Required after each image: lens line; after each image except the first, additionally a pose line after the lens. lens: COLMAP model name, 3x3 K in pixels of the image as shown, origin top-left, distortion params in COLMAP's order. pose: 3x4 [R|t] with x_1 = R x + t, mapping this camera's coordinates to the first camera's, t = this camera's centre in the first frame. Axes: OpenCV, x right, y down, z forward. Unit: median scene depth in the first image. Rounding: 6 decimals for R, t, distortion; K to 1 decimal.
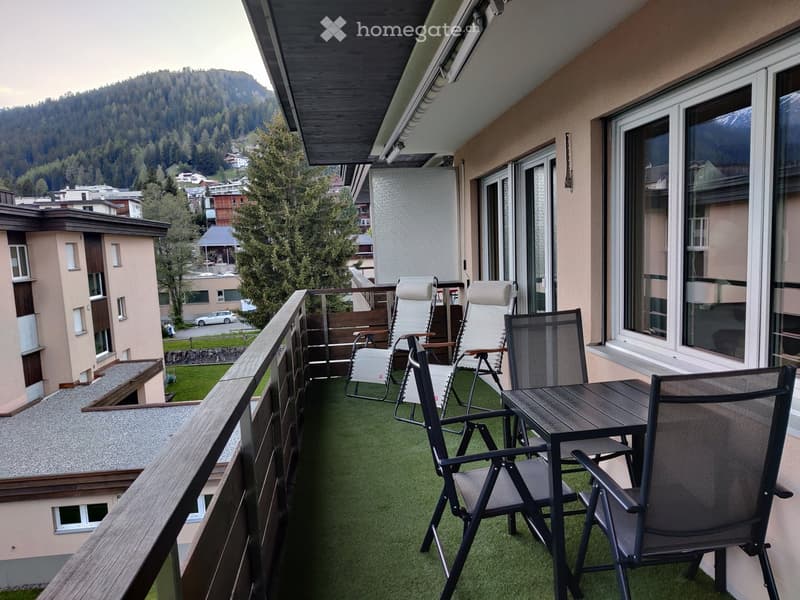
lens RADIAL K [[599.1, 0, 403.1], [0, 599.1, 331.3], [0, 0, 1]] dist [-0.004589, 0.001508]
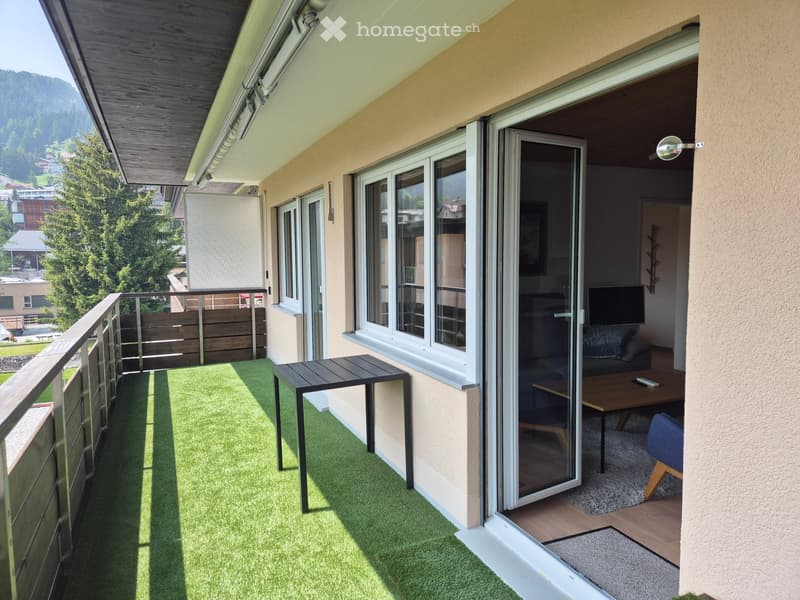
lens RADIAL K [[531.0, 0, 394.3], [0, 531.0, 302.1], [0, 0, 1]] dist [0.072339, -0.069165]
pose [[0.954841, 0.008215, 0.297004, 0.029149], [0.010825, 0.997992, -0.062405, 0.016272], [-0.296921, 0.062802, 0.952835, -0.121168]]
